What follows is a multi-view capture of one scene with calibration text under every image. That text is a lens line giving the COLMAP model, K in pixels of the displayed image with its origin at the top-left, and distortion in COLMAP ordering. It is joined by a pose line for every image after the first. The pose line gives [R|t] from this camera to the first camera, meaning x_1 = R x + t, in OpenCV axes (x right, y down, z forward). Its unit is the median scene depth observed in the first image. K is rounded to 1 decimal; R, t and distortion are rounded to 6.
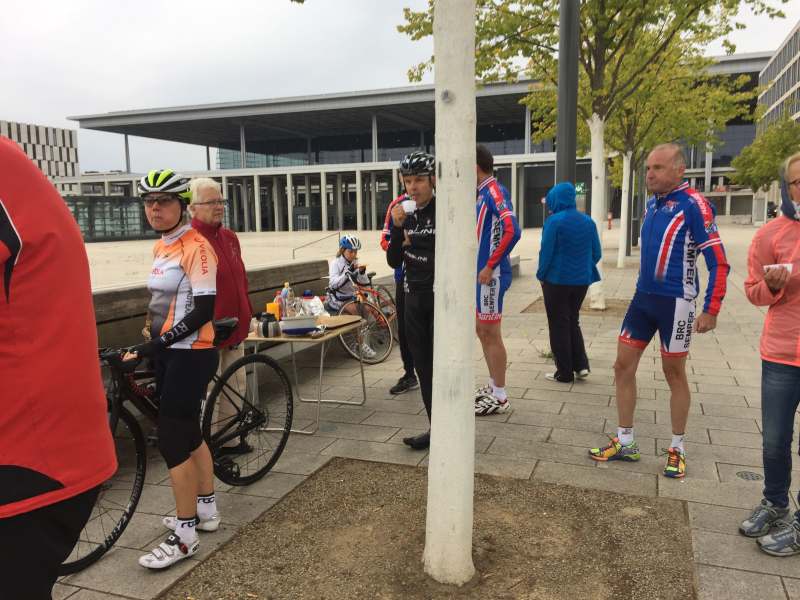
lens RADIAL K [[653.3, 0, 400.0], [0, 653.3, 300.0], [0, 0, 1]] dist [0.082533, -0.122650]
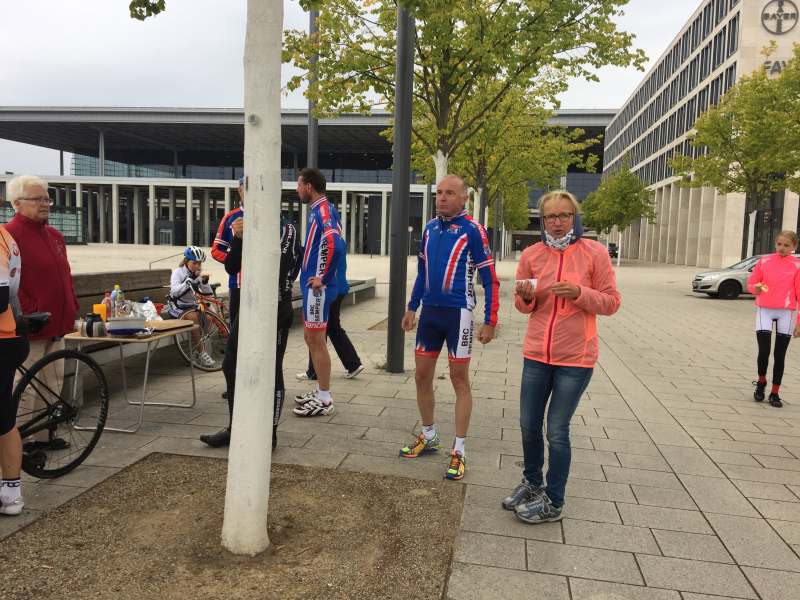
lens RADIAL K [[653.3, 0, 400.0], [0, 653.3, 300.0], [0, 0, 1]] dist [0.082533, -0.122650]
pose [[0.981059, 0.039019, 0.189737, 0.068423], [-0.031793, 0.998654, -0.040984, 0.025676], [-0.191081, 0.034175, 0.980979, -0.099815]]
